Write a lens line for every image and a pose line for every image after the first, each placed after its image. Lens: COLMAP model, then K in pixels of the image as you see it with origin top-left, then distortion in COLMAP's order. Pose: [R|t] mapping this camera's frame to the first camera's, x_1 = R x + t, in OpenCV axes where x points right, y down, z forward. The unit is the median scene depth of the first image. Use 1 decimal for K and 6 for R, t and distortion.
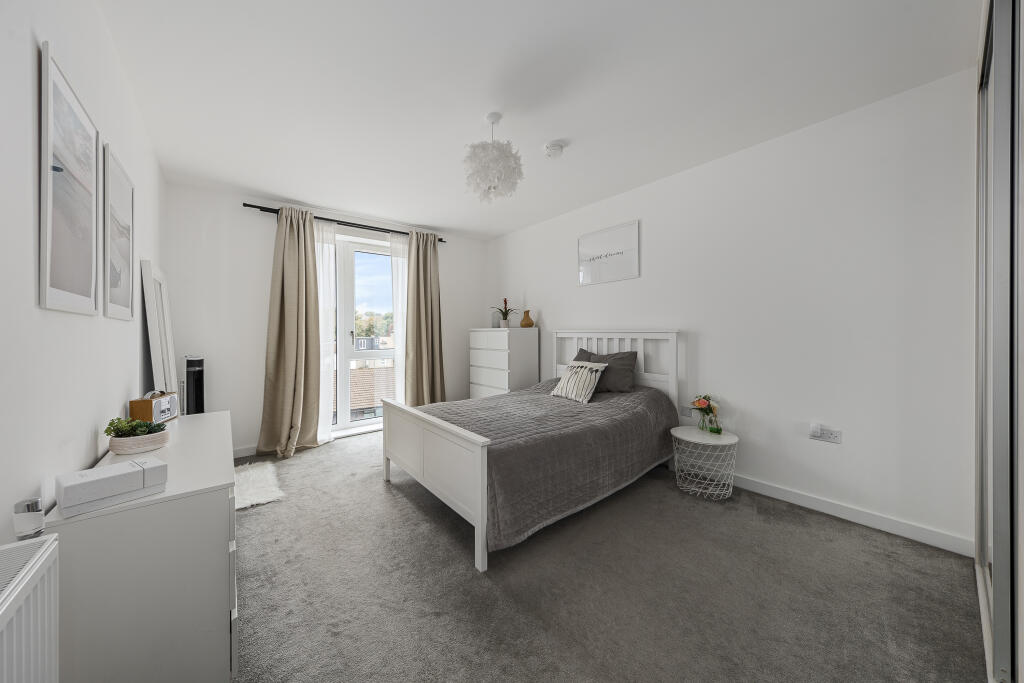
lens RADIAL K [[349.2, 0, 512.0], [0, 349.2, 332.6], [0, 0, 1]] dist [0.007723, 0.000048]
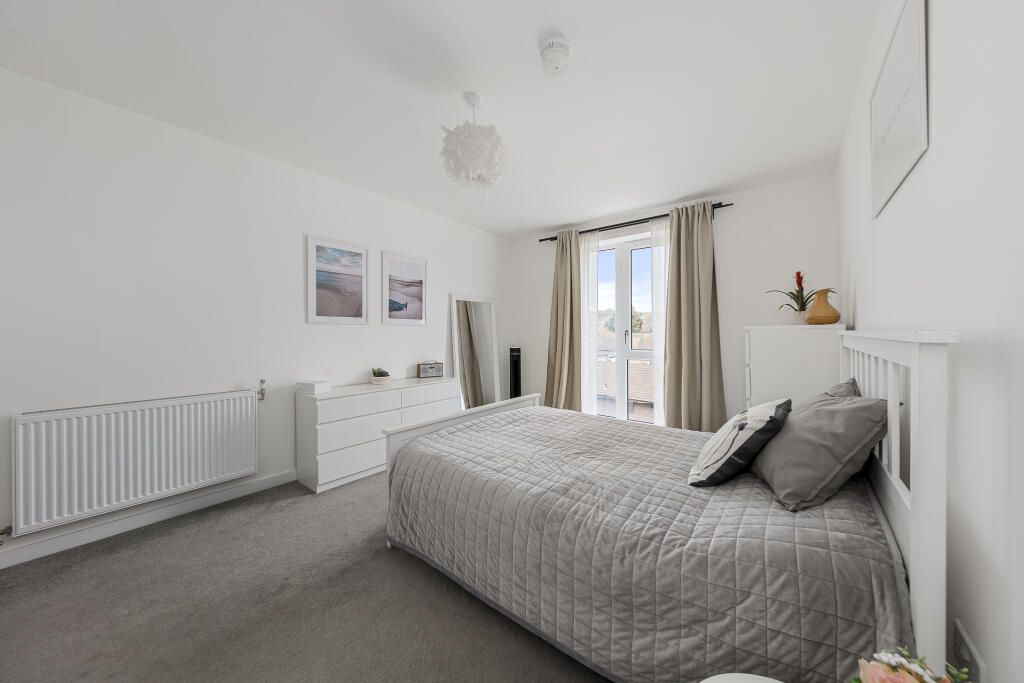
lens RADIAL K [[349.2, 0, 512.8], [0, 349.2, 336.4], [0, 0, 1]] dist [0.007723, 0.000048]
pose [[0.211177, 0.022485, -0.977189, 0.473070], [0.000686, 0.999732, 0.023152, -0.009278], [0.977448, -0.005560, 0.211105, 0.471597]]
